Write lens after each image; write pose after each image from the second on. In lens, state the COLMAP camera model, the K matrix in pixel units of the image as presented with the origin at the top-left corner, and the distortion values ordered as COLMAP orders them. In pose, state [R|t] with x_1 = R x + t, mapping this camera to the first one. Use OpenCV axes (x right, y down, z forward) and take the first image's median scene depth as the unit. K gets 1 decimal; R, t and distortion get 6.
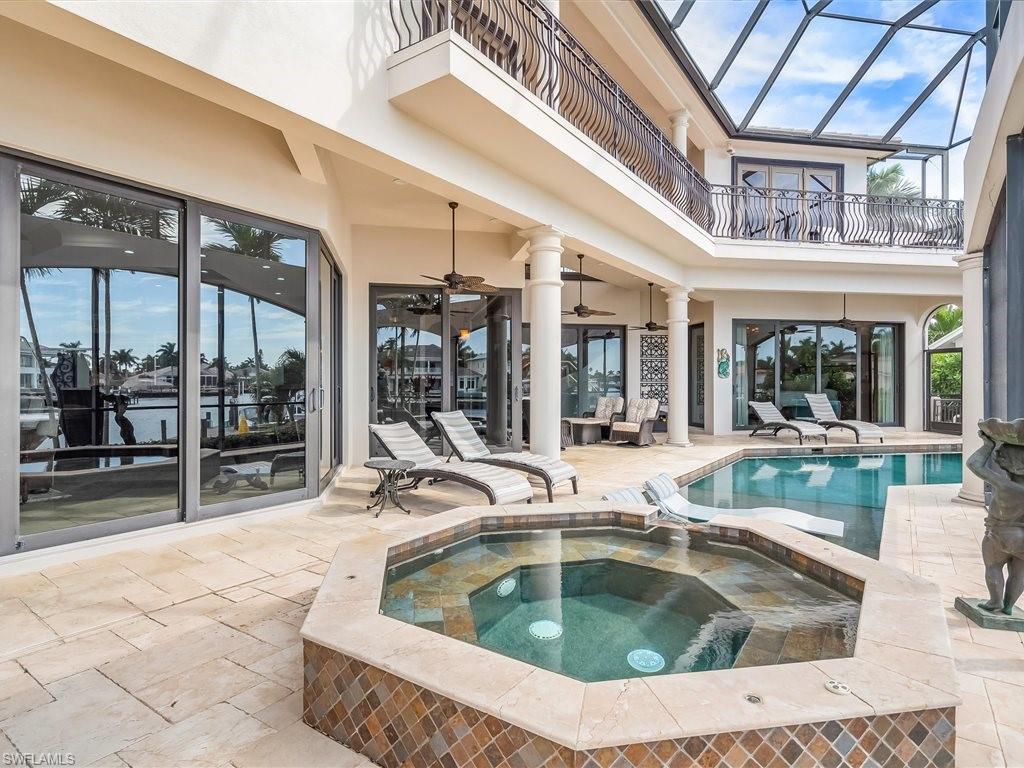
lens RADIAL K [[563.2, 0, 512.0], [0, 563.2, 384.0], [0, 0, 1]] dist [0.001489, -0.000520]
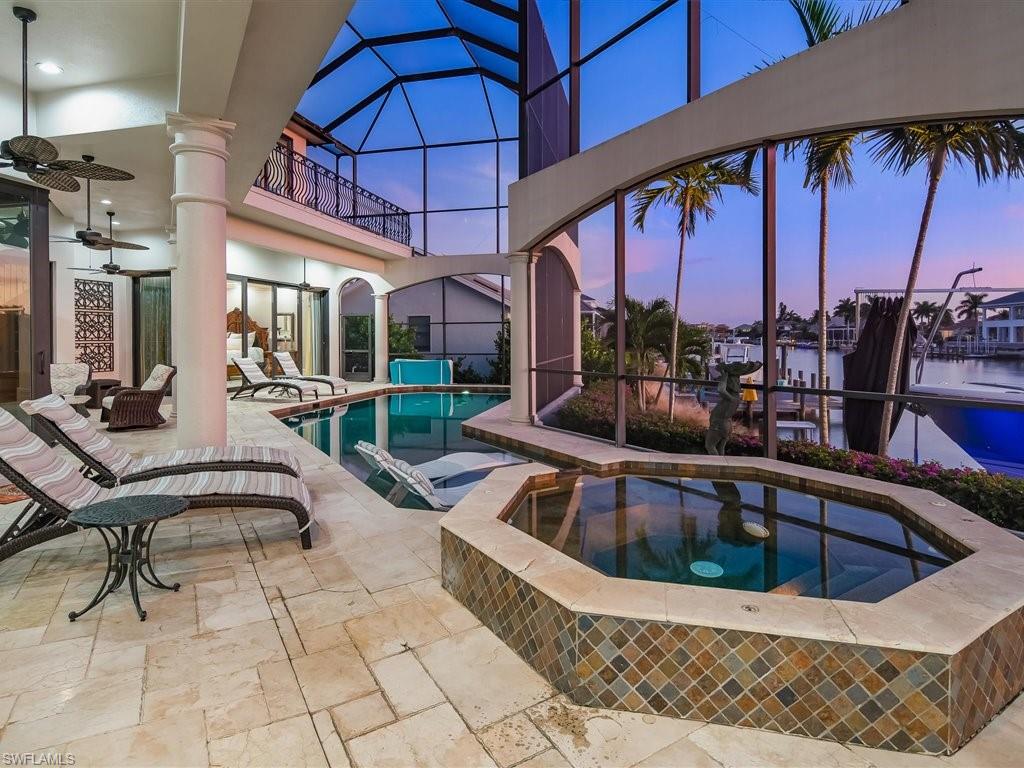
lens RADIAL K [[555.0, 0, 510.2], [0, 555.0, 339.4], [0, 0, 1]] dist [-0.002529, -0.001396]
pose [[0.401735, -0.001934, 0.915754, -0.488263], [0.006863, 0.999976, -0.000898, -0.005648], [-0.915730, 0.006646, 0.401739, 0.447832]]
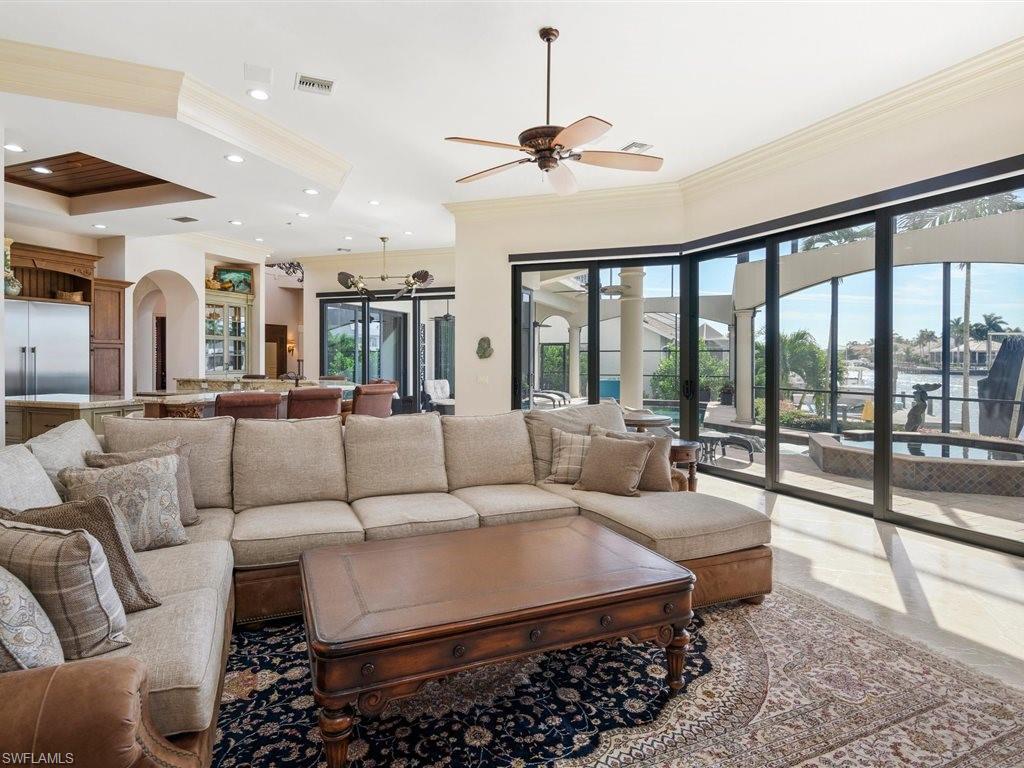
lens RADIAL K [[559.4, 0, 503.8], [0, 559.4, 359.6], [0, 0, 1]] dist [-0.002987, -0.002045]
pose [[0.521146, 0.000013, 0.853468, -1.493302], [-0.000692, 1.000000, 0.000407, -0.037016], [-0.853467, -0.000803, 0.521146, 0.661339]]
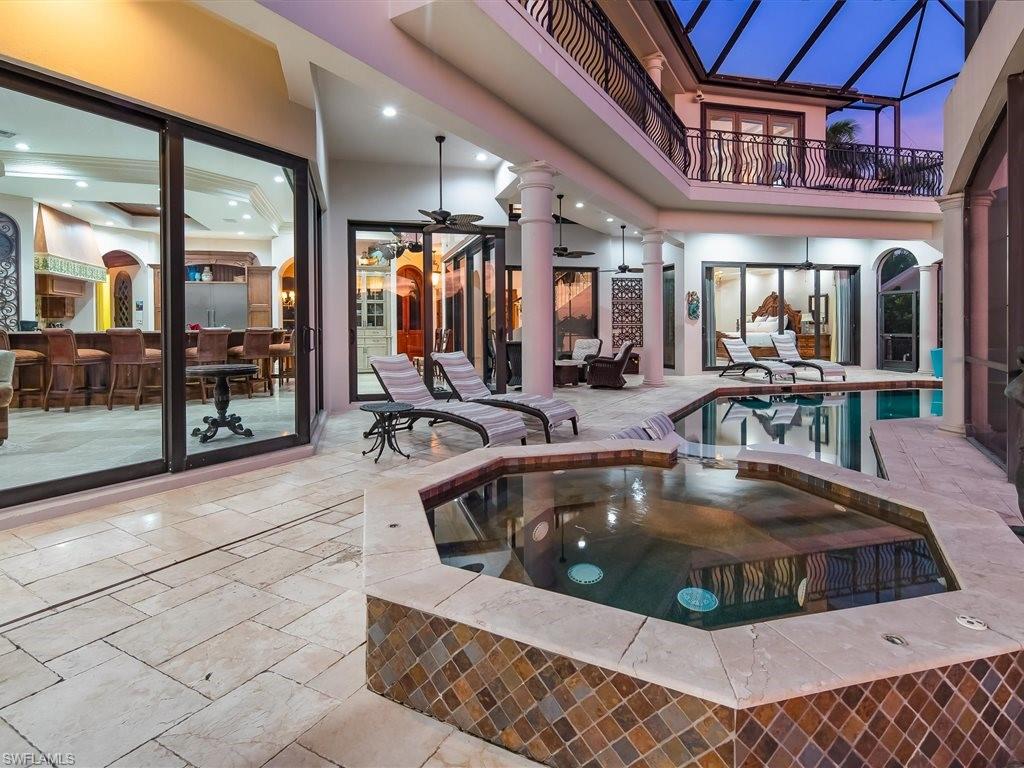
lens RADIAL K [[559.3, 0, 512.1], [0, 559.3, 336.7], [0, 0, 1]] dist [0.001319, -0.001188]
pose [[0.996617, -0.007671, 0.081829, -0.076075], [0.006718, 0.999906, 0.011917, 0.012726], [-0.081912, -0.011327, 0.996575, 0.039260]]
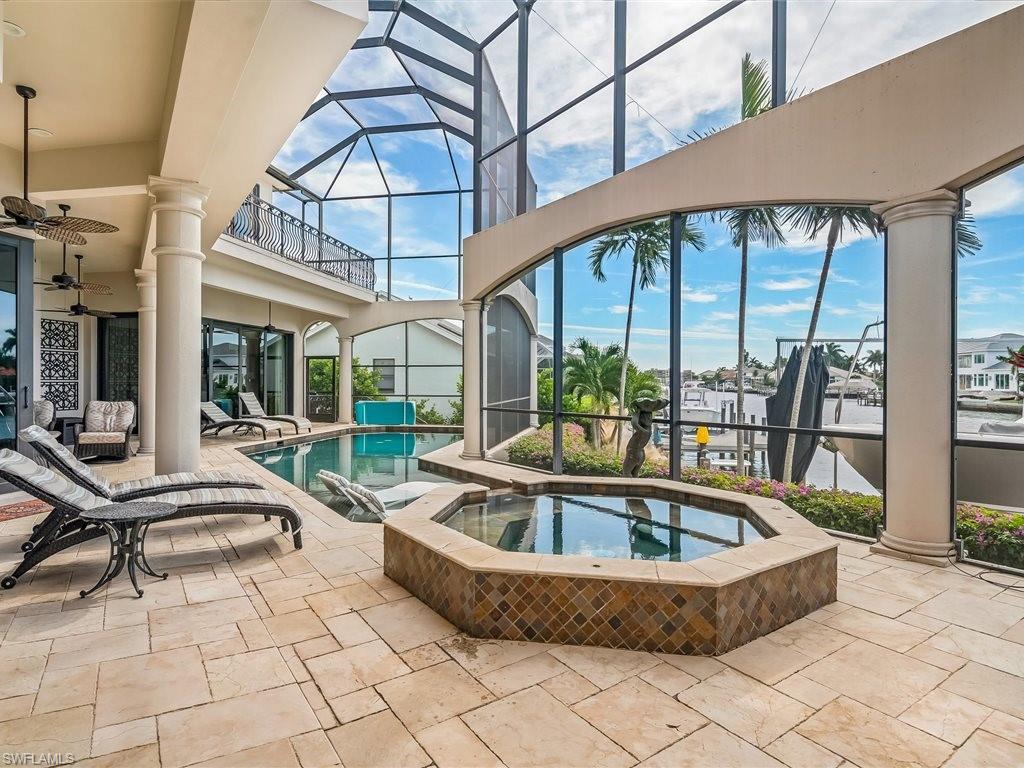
lens RADIAL K [[557.3, 0, 510.9], [0, 557.3, 380.2], [0, 0, 1]] dist [-0.000011, -0.001700]
pose [[0.349174, 0.006567, 0.937035, -0.594083], [-0.000593, 0.999977, -0.006788, 0.002005], [-0.937058, 0.001815, 0.349170, 0.354576]]
